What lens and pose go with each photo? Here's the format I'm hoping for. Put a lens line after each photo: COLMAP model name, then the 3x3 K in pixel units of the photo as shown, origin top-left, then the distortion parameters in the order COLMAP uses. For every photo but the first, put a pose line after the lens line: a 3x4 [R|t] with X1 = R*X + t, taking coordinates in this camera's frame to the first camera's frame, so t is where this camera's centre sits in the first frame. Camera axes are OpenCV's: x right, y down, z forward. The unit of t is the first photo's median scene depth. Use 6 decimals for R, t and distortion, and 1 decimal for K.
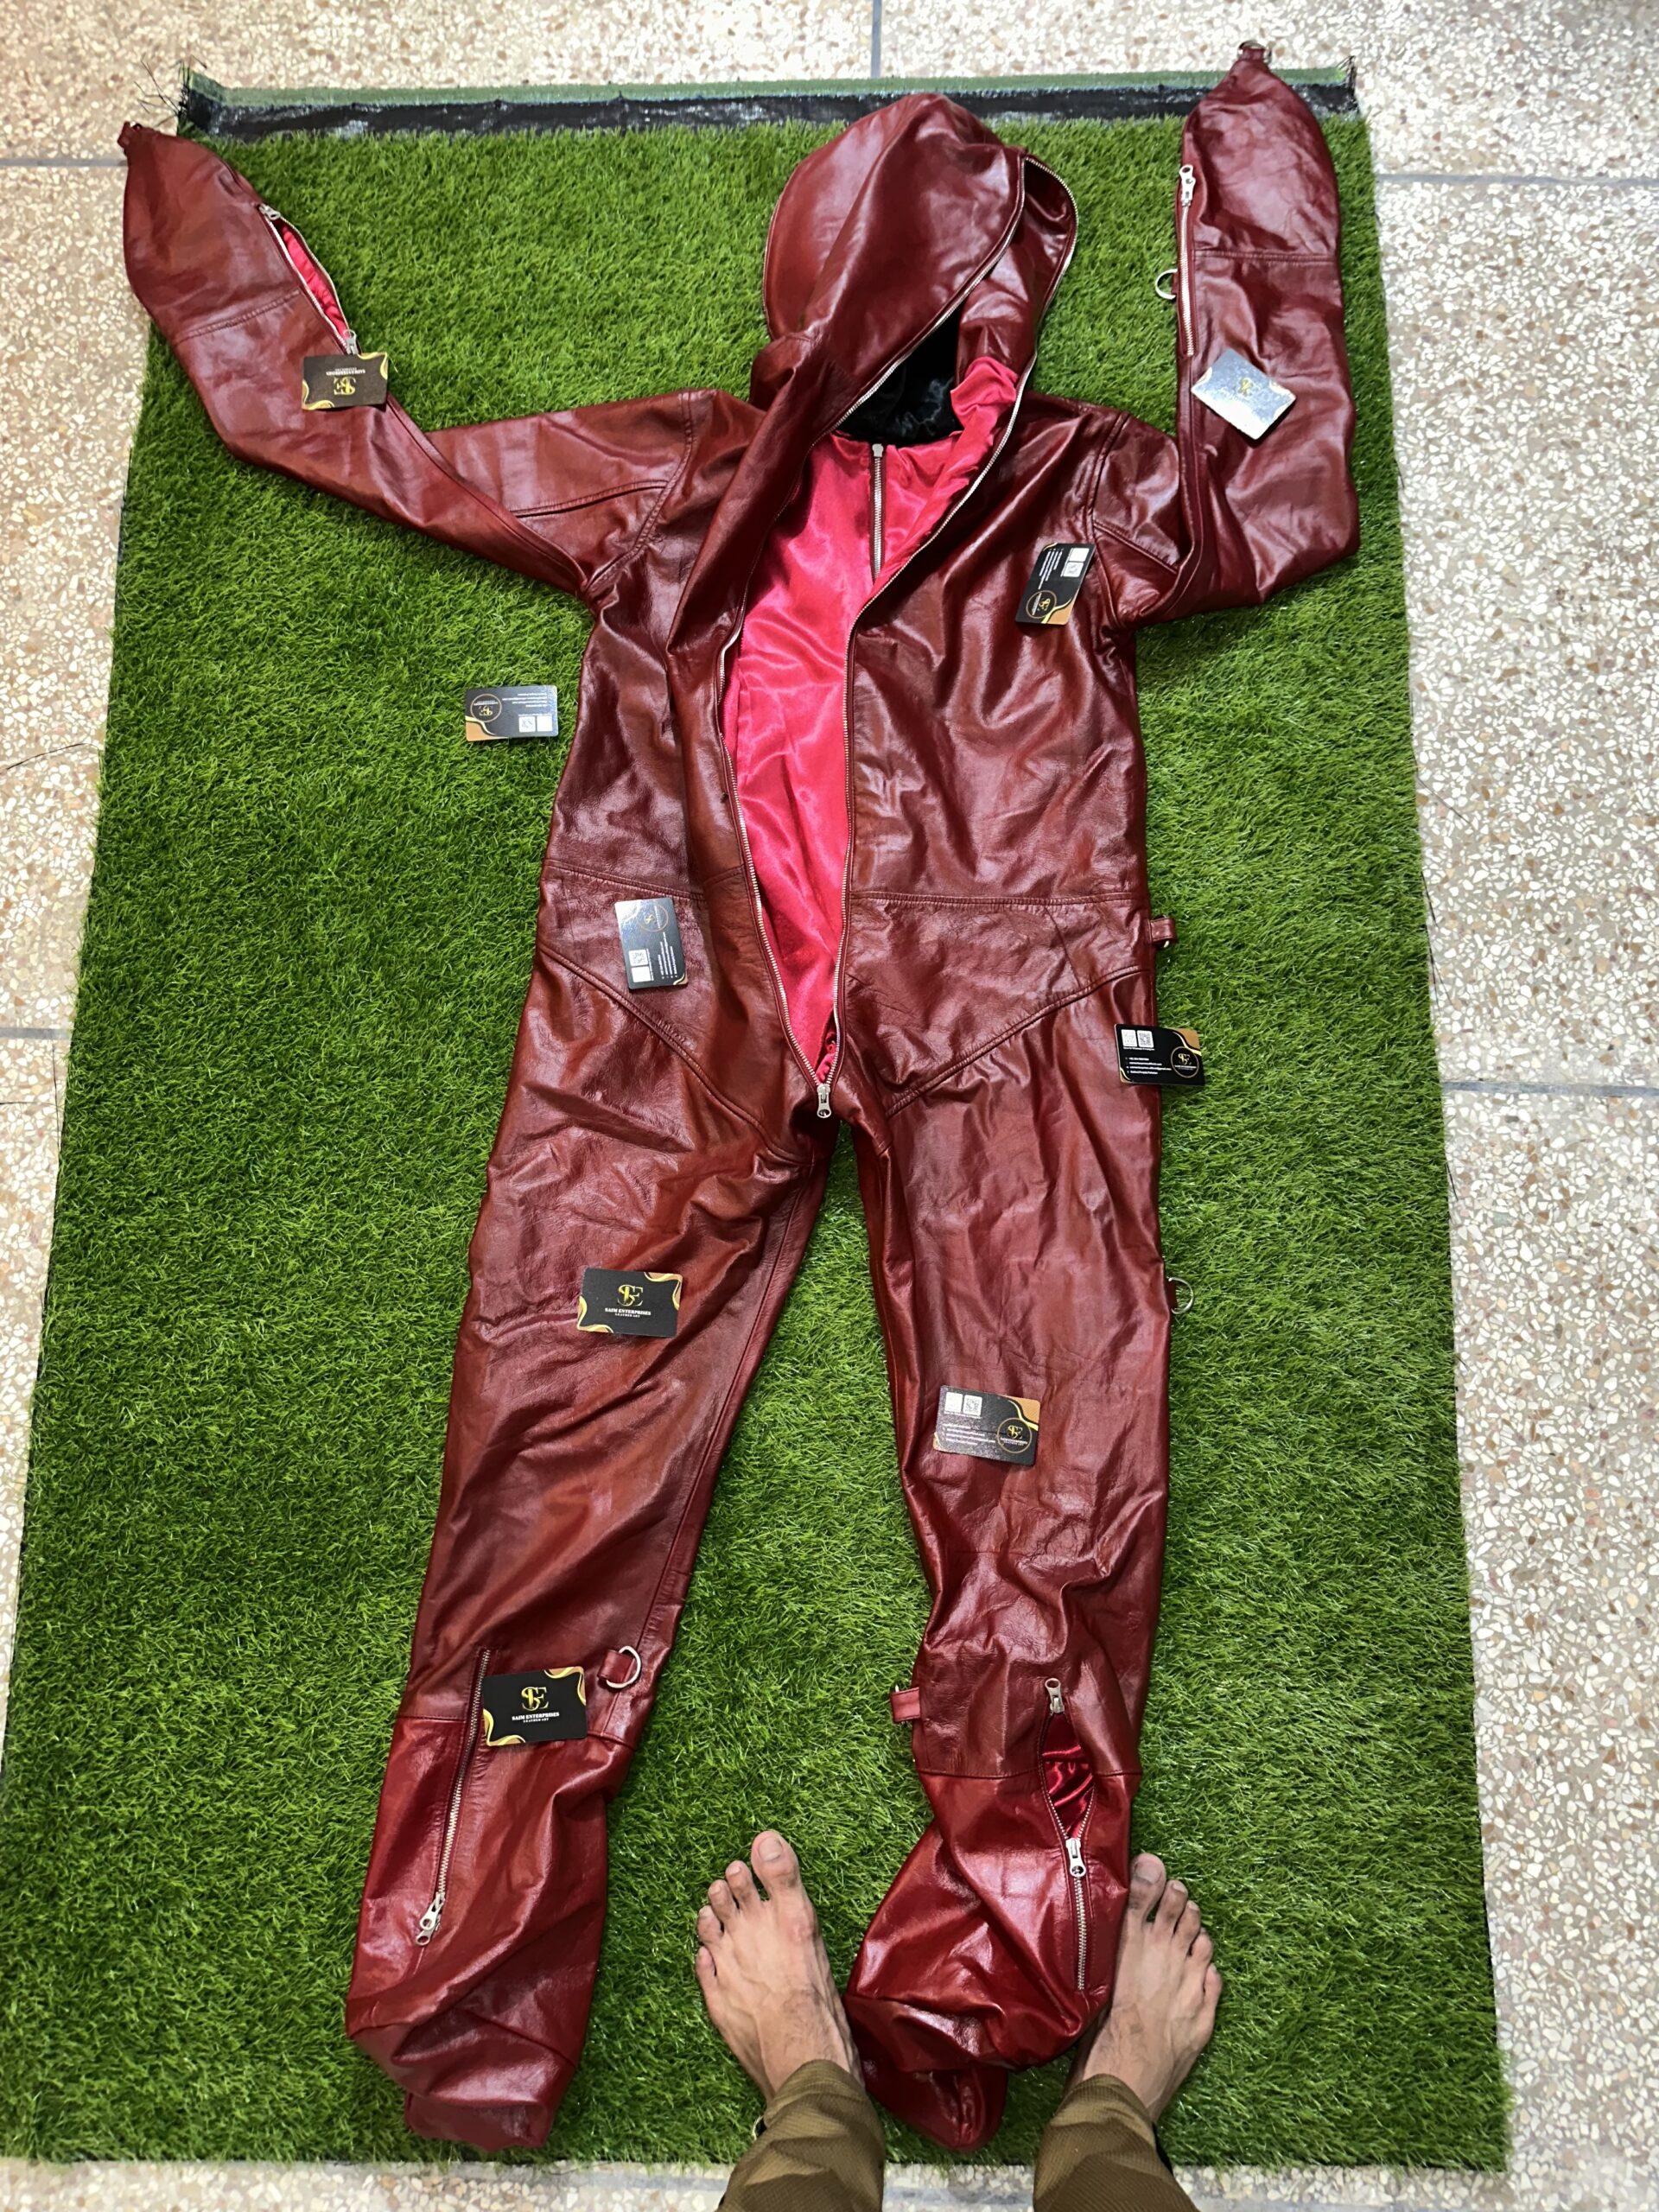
lens RADIAL K [[1569.7, 0, 778.9], [0, 1569.7, 1169.3], [0, 0, 1]] dist [0.000711, -0.008979]
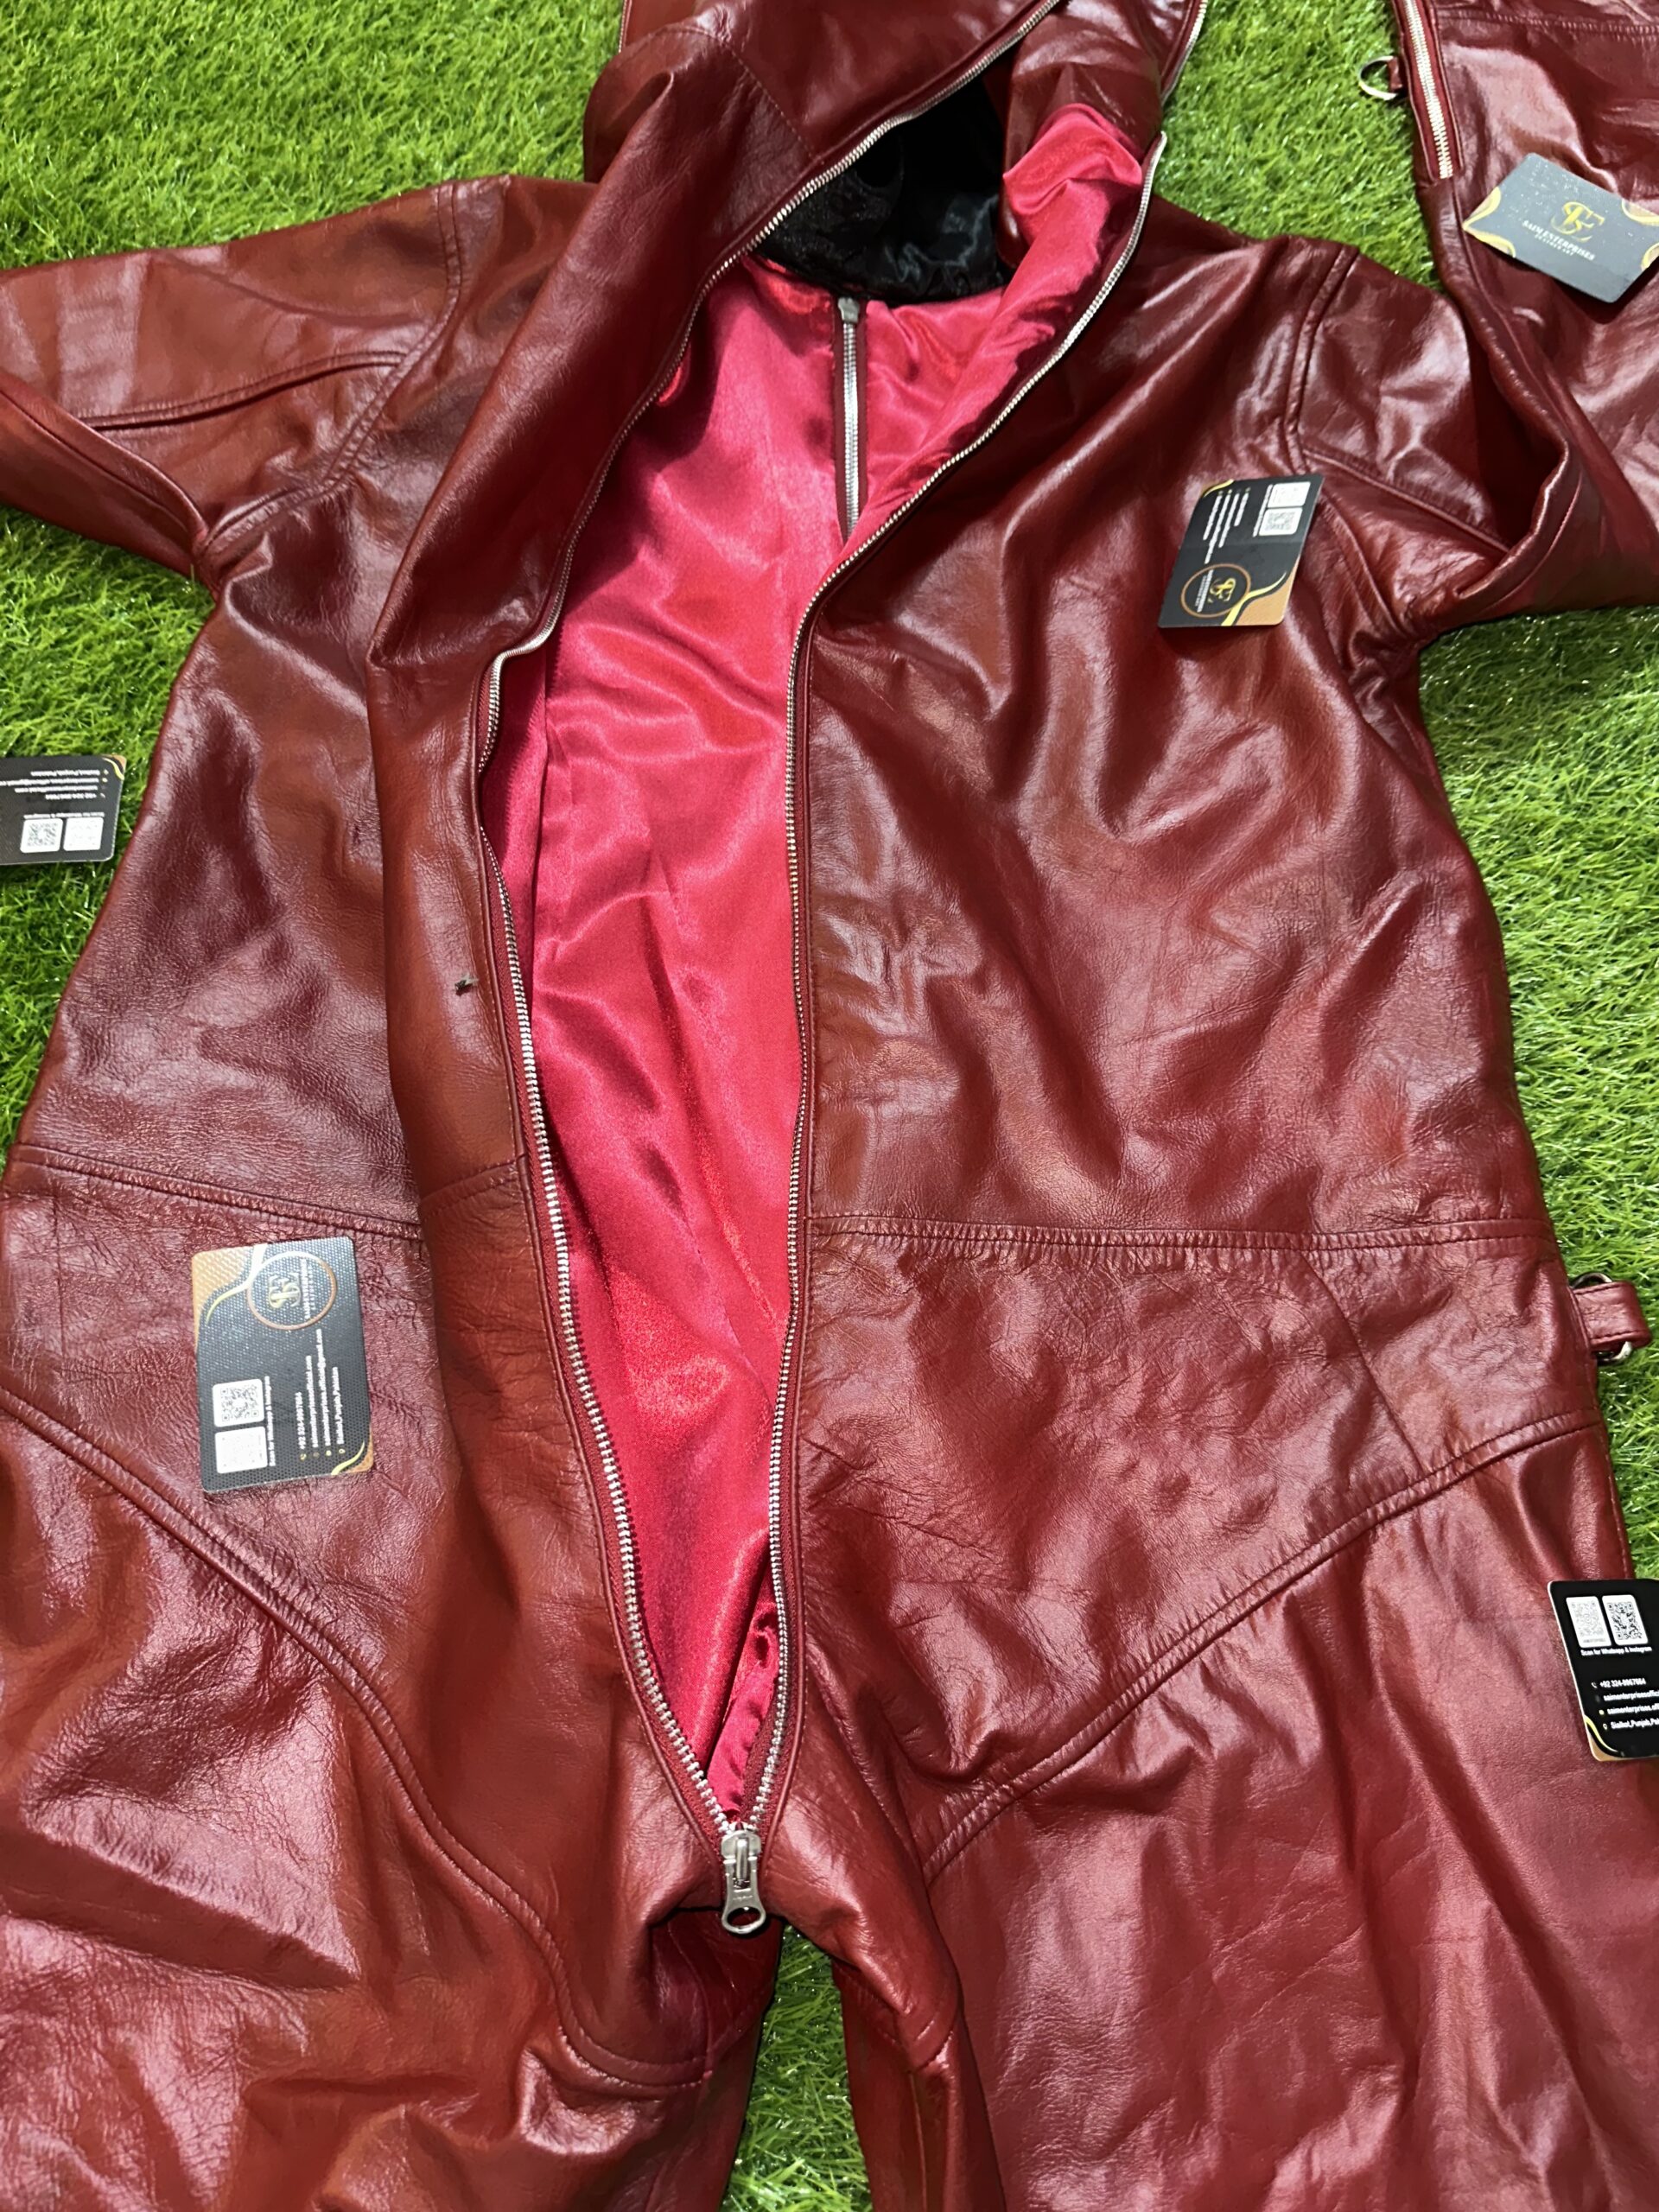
lens RADIAL K [[1569.7, 0, 780.5], [0, 1569.7, 1135.0], [0, 0, 1]] dist [0.000711, -0.008979]
pose [[0.998921, -0.001673, 0.046414, 0.019978], [0.010911, 0.979836, -0.199503, -0.116938], [-0.045144, 0.199795, 0.978797, 0.599068]]
